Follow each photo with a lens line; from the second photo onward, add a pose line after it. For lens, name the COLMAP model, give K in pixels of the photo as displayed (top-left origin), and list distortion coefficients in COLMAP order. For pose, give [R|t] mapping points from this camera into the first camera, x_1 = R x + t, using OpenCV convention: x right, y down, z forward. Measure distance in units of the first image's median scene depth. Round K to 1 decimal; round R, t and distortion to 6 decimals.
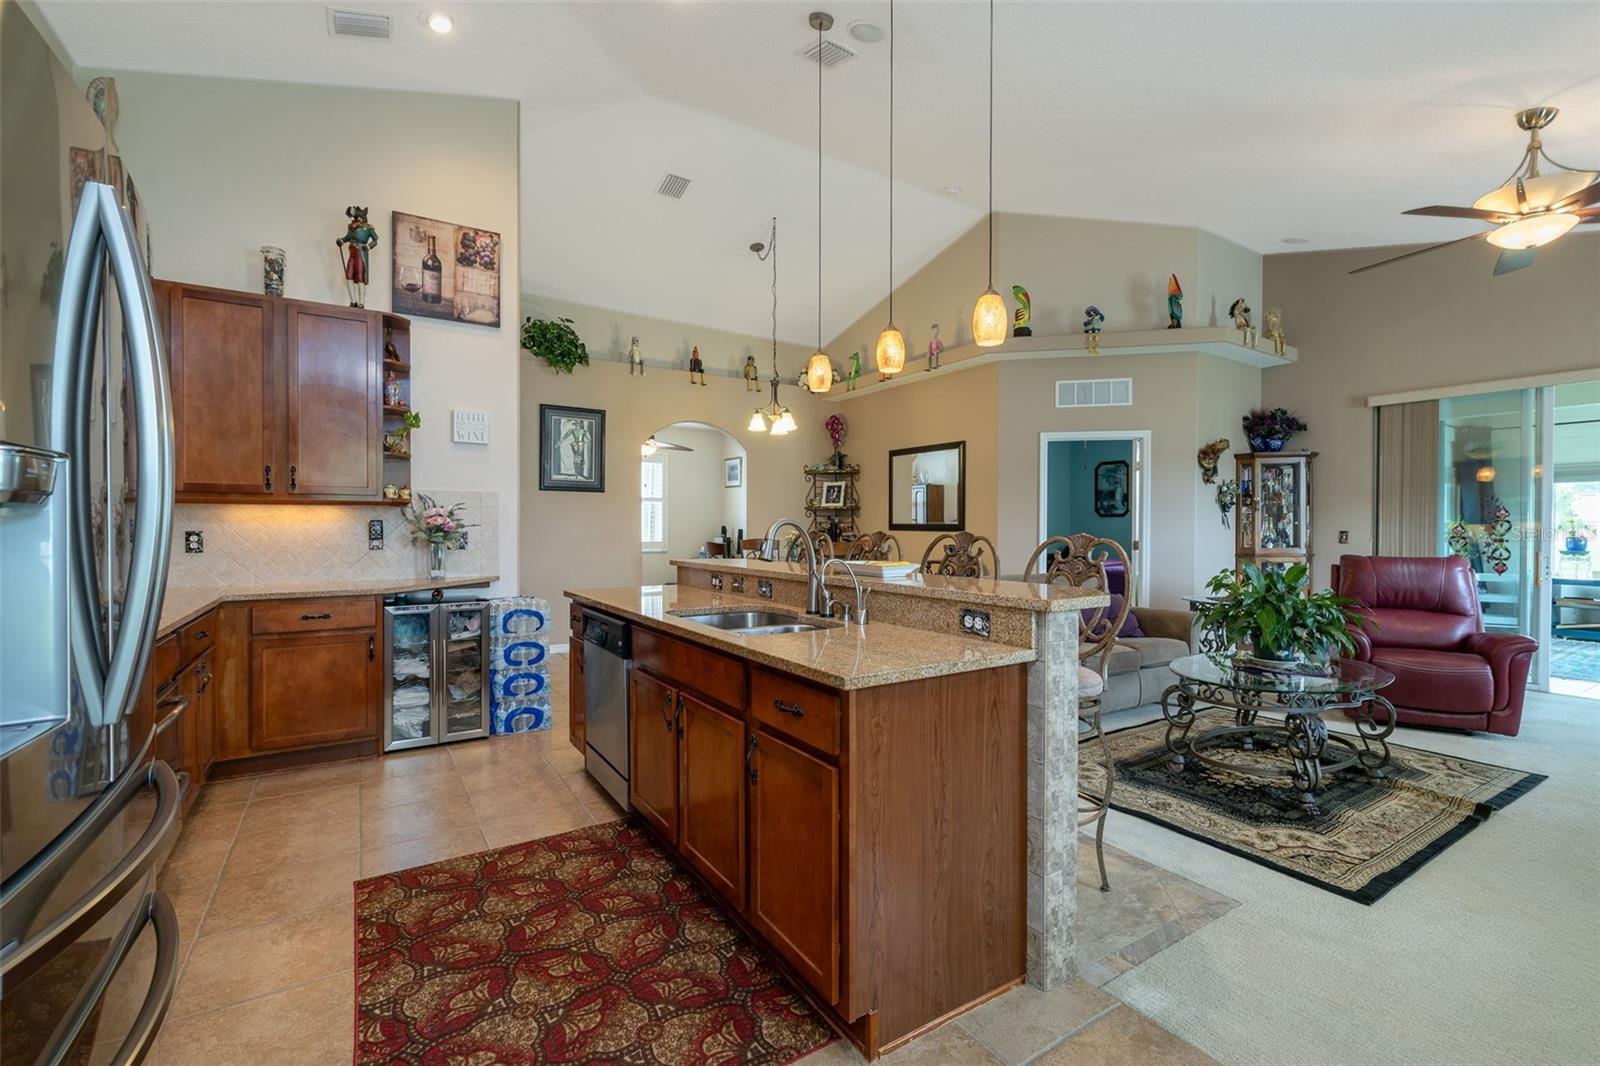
lens RADIAL K [[675.1, 0, 802.7], [0, 675.1, 533.5], [0, 0, 1]] dist [-0.001657, 0.001115]
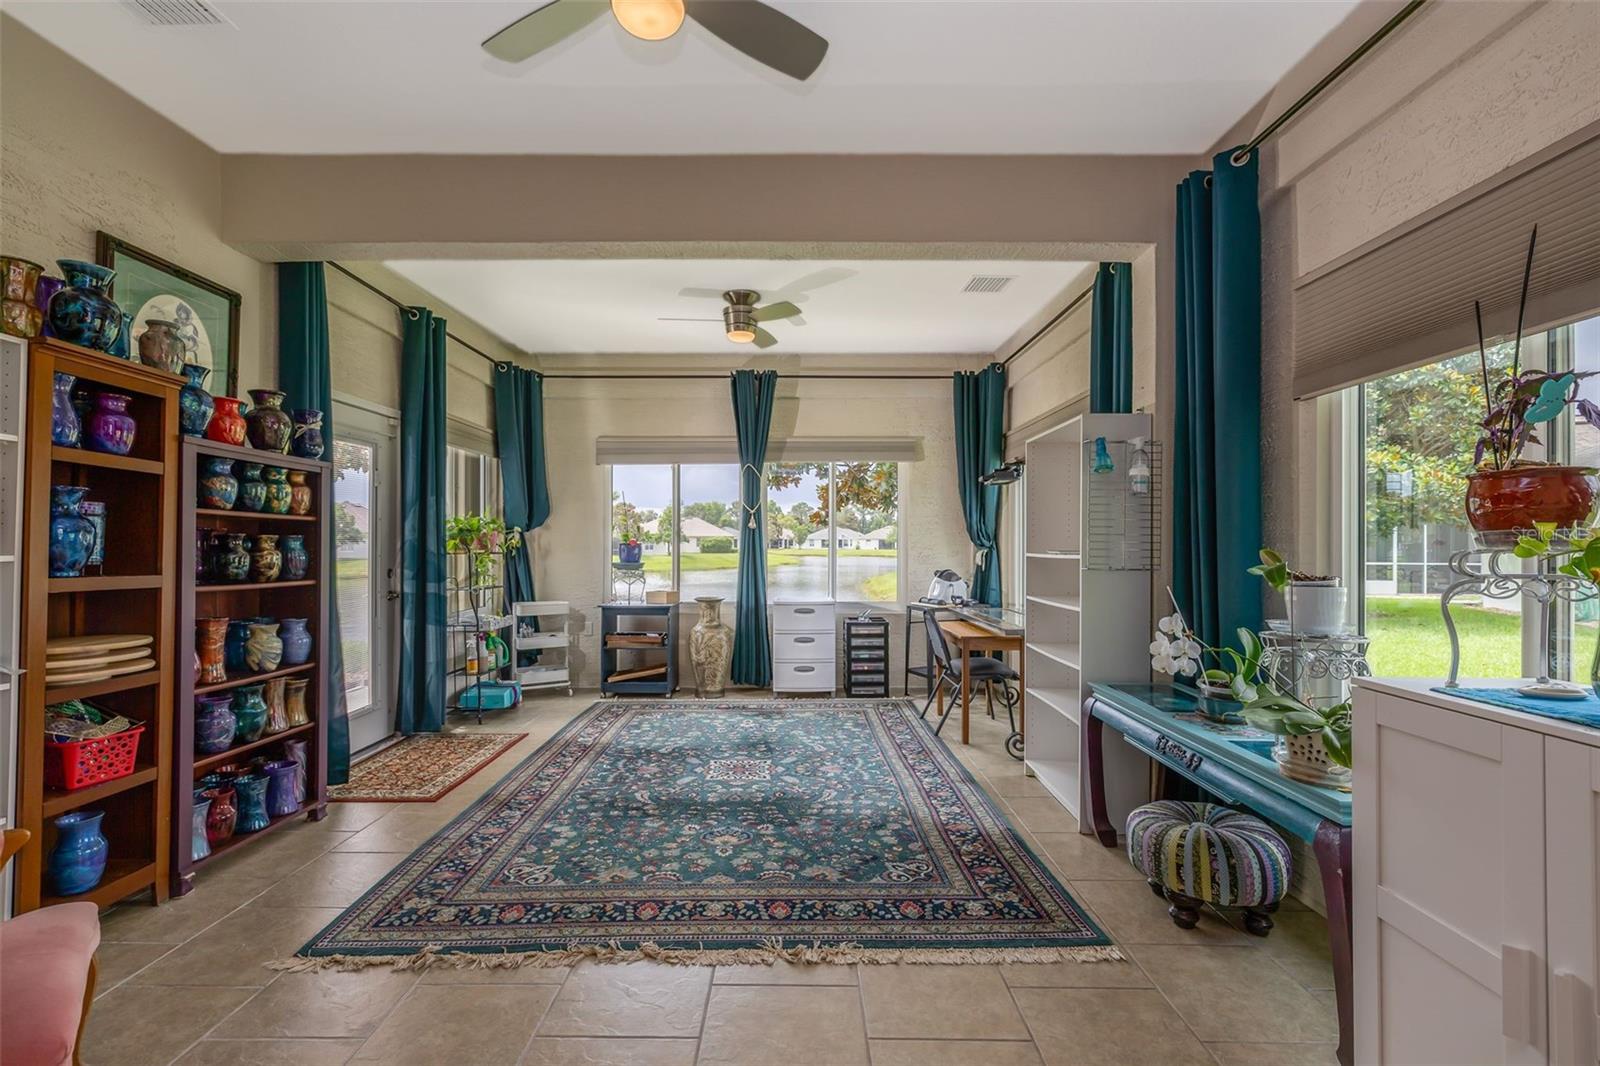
lens RADIAL K [[675.1, 0, 796.4], [0, 675.1, 539.1], [0, 0, 1]] dist [-0.001657, 0.001115]
pose [[0.529471, 0.000493, 0.848328, 1.276273], [0.010679, 0.999917, -0.007247, 0.017449], [-0.848261, 0.012896, 0.529421, 0.970722]]
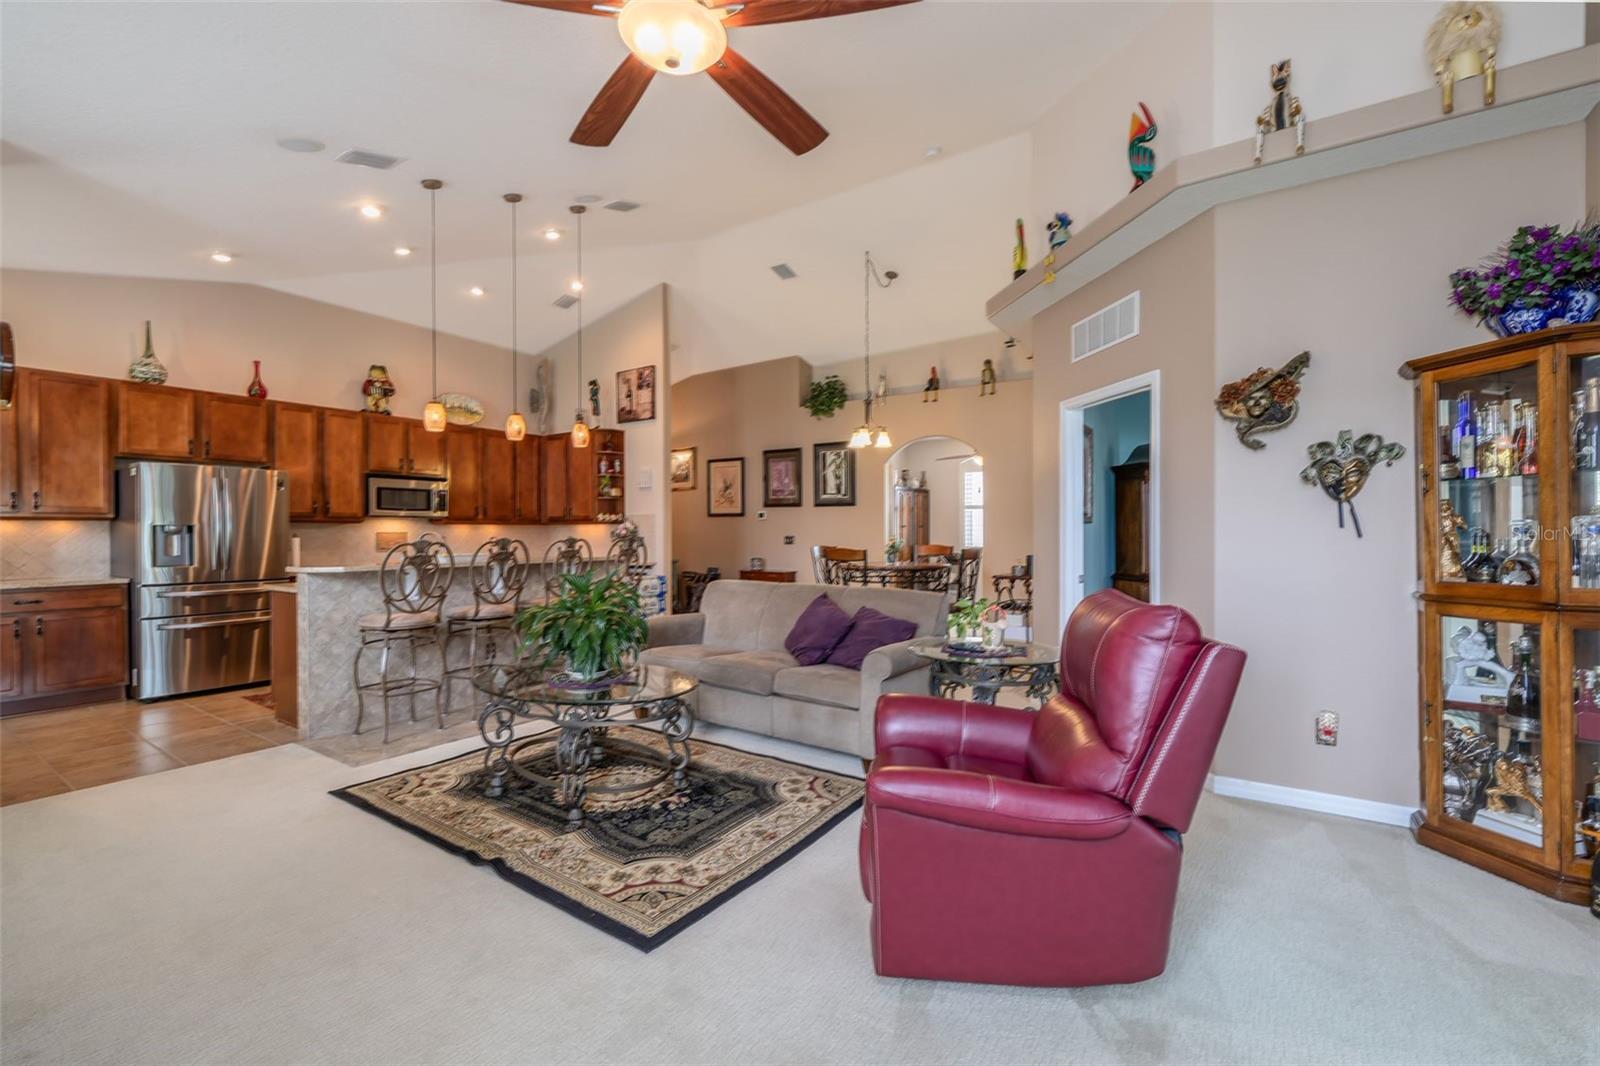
lens RADIAL K [[675.1, 0, 820.5], [0, 675.1, 537.3], [0, 0, 1]] dist [-0.001657, 0.001115]
pose [[0.412409, 0.003327, -0.910993, 1.297618], [-0.003540, 0.999992, 0.002049, -0.007885], [0.910992, 0.002380, 0.412418, 0.675823]]
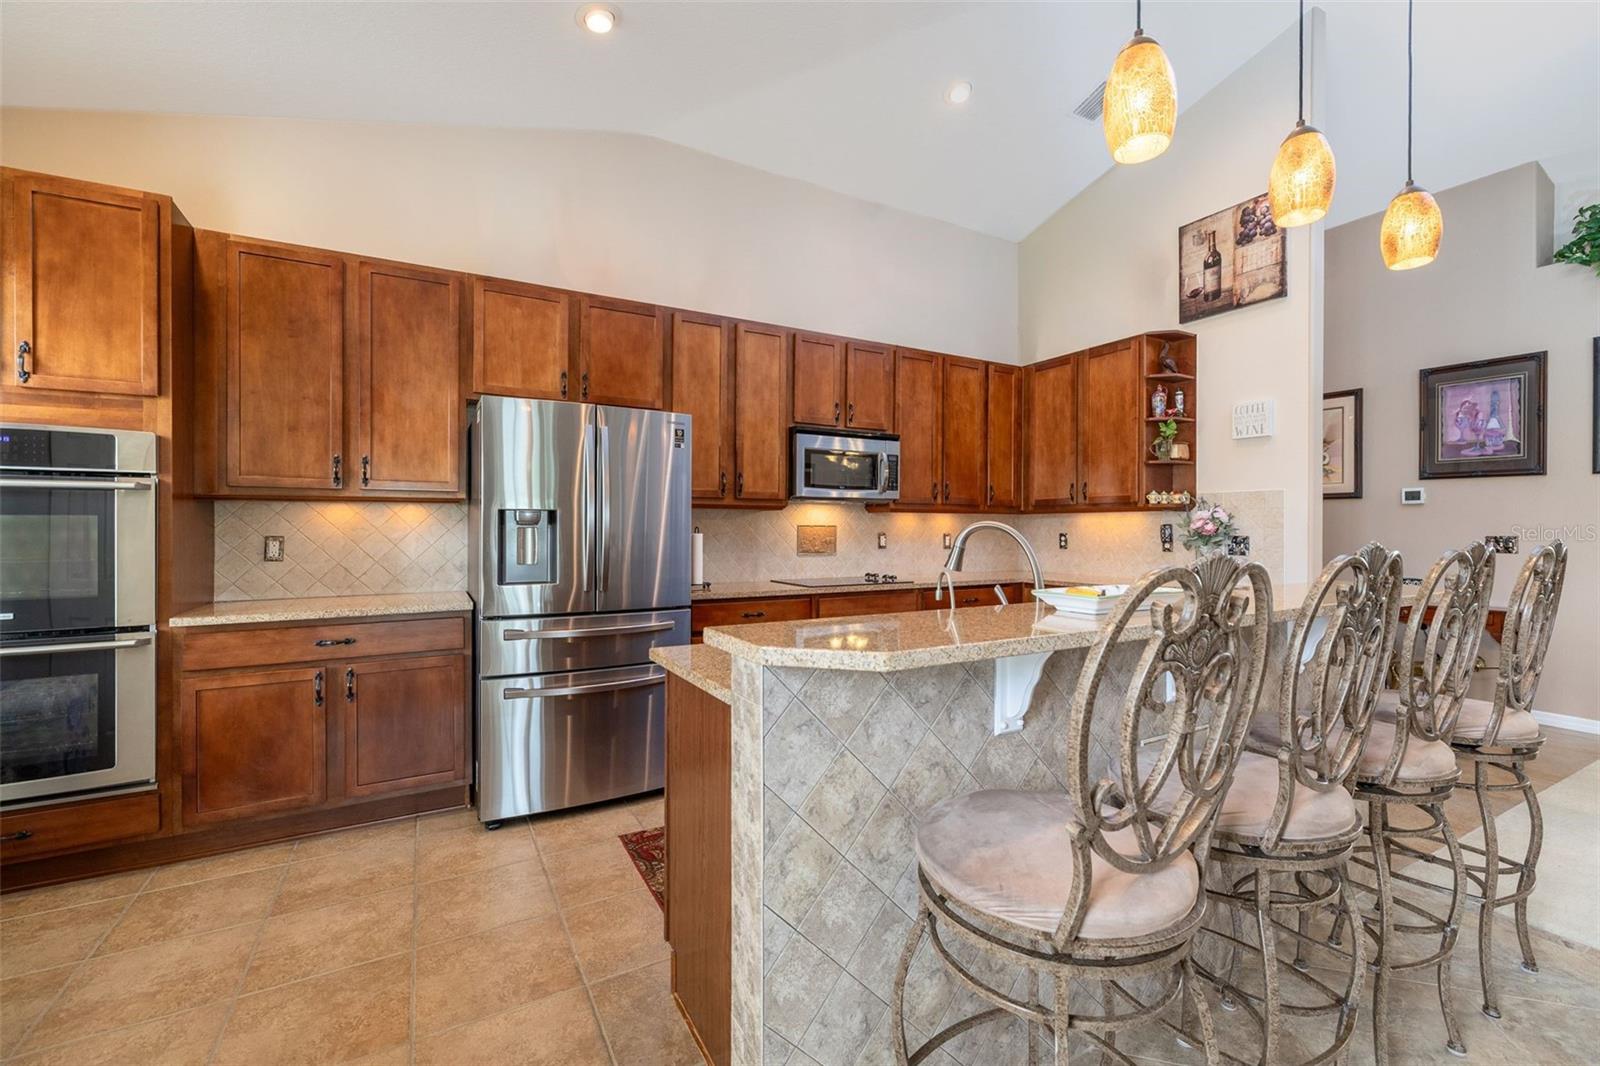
lens RADIAL K [[675.1, 0, 798.8], [0, 675.1, 528.5], [0, 0, 1]] dist [-0.001657, 0.001115]
pose [[-0.064937, -0.000760, -0.997889, 0.433384], [-0.010283, 0.999947, -0.000092, -0.007162], [0.997836, 0.010255, -0.064941, 0.447369]]
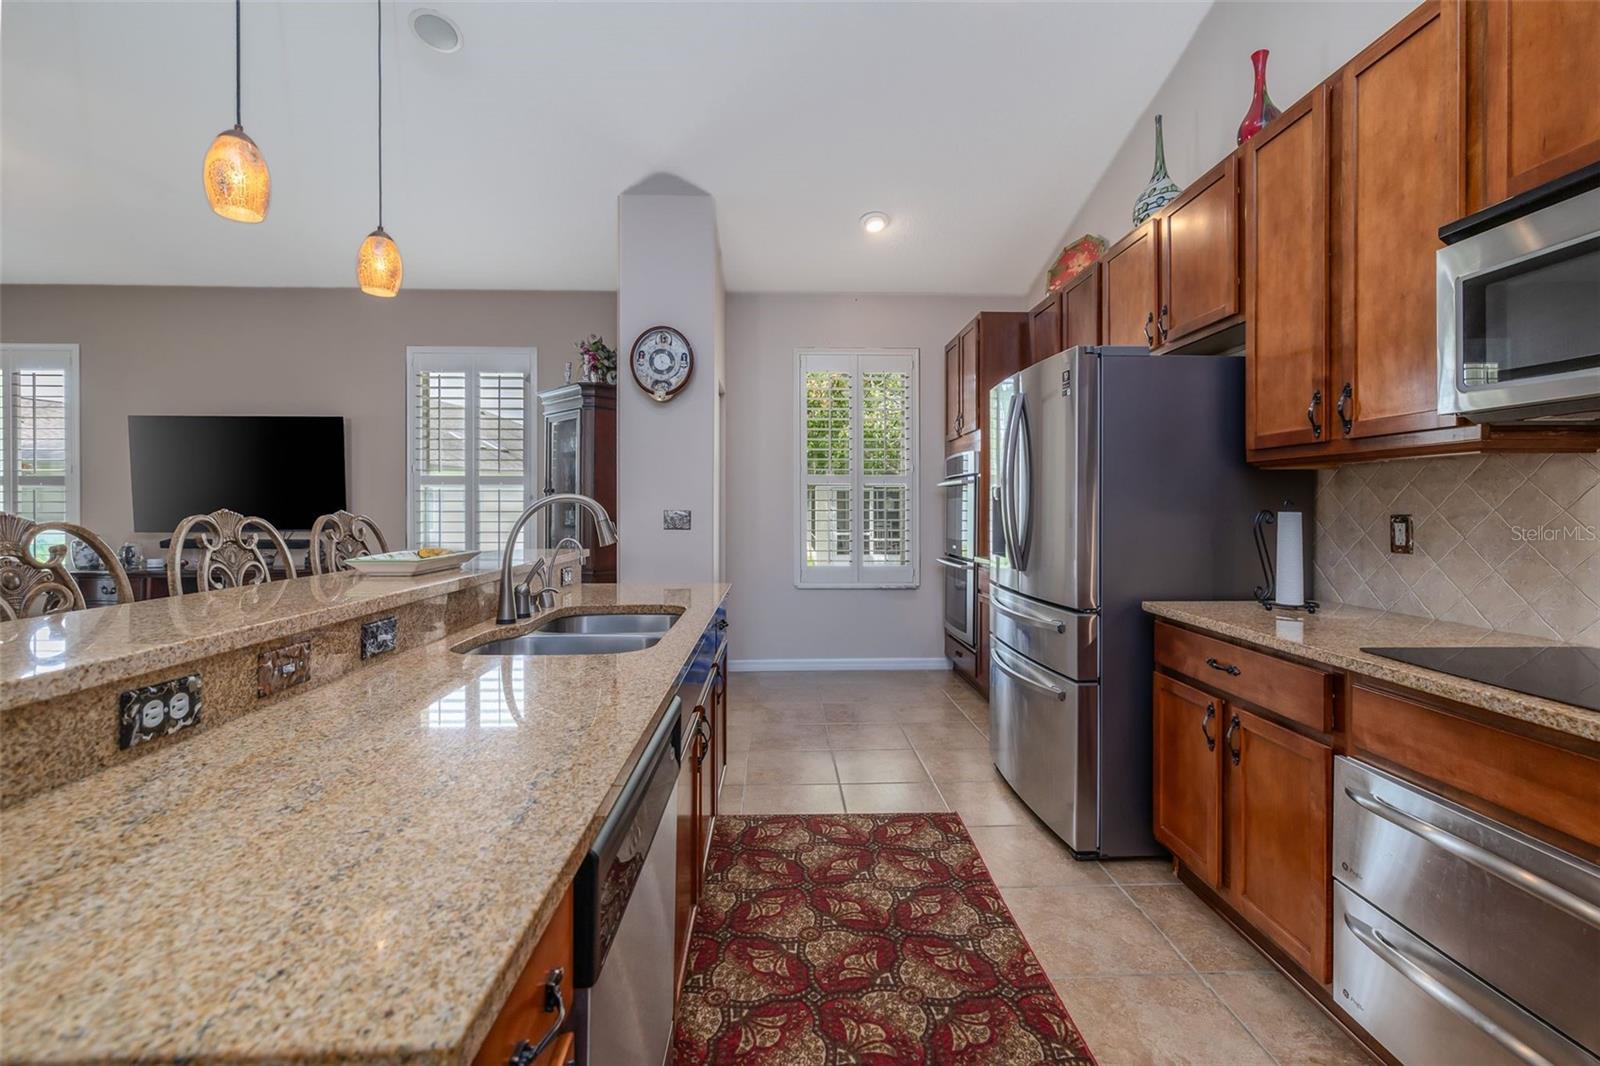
lens RADIAL K [[675.1, 0, 796.5], [0, 675.1, 510.6], [0, 0, 1]] dist [-0.001657, 0.001115]
pose [[-0.858438, -0.007869, 0.512858, -0.356468], [-0.001959, 0.999925, 0.012064, -0.006059], [-0.512914, 0.009352, -0.858389, 0.839705]]
